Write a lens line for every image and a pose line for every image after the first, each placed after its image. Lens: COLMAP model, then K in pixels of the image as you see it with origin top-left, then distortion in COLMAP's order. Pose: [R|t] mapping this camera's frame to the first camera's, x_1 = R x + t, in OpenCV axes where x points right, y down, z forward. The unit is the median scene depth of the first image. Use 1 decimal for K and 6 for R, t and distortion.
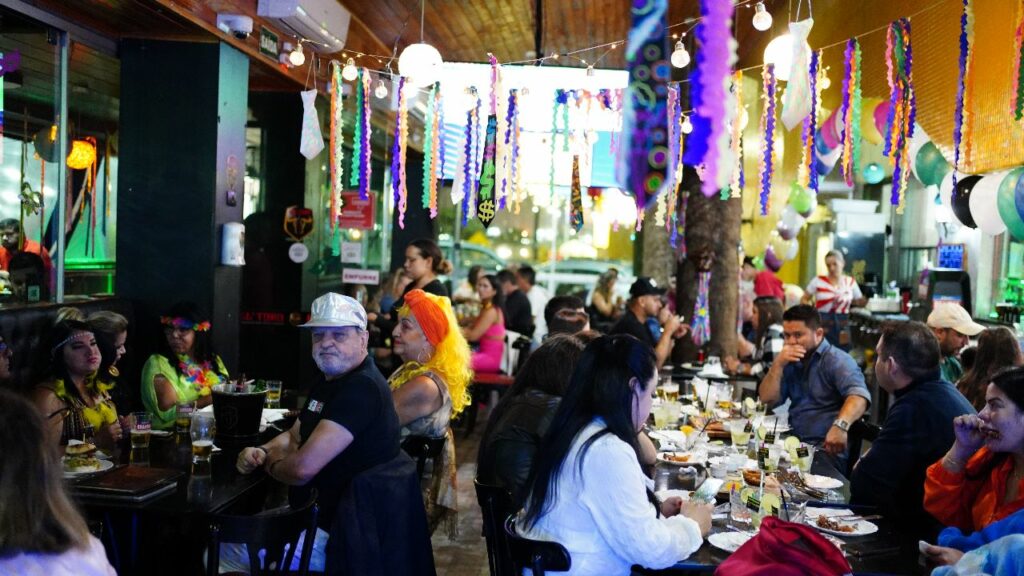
lens RADIAL K [[1013.4, 0, 512.0], [0, 1013.4, 288.0], [0, 0, 1]] dist [0.011559, 0.029917]
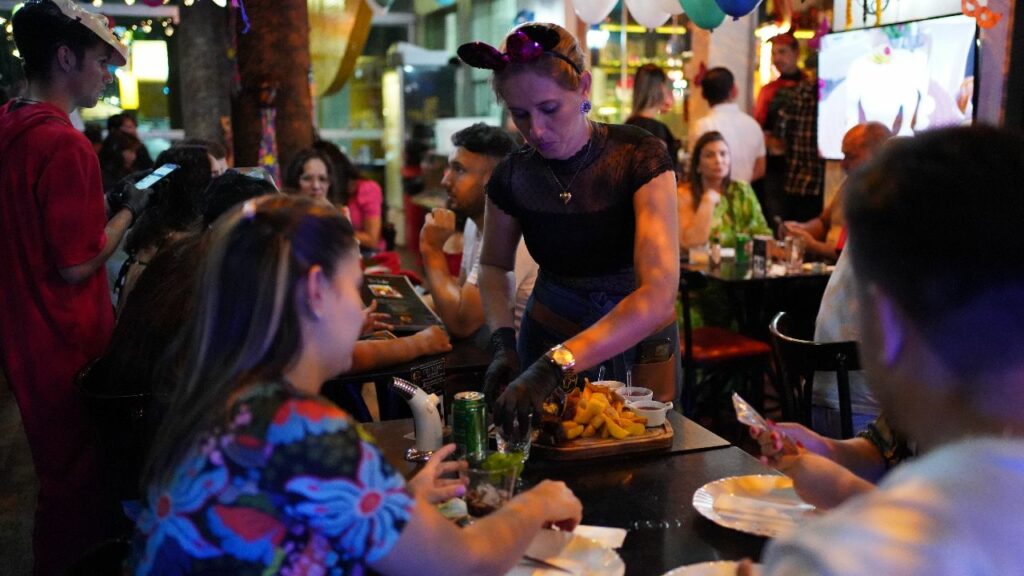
lens RADIAL K [[1013.4, 0, 512.0], [0, 1013.4, 288.0], [0, 0, 1]] dist [0.011559, 0.029917]
pose [[0.903292, -0.108082, 0.415188, 0.030484], [0.049200, 0.987459, 0.150016, 0.017914], [-0.426195, -0.115080, 0.897281, 0.289925]]
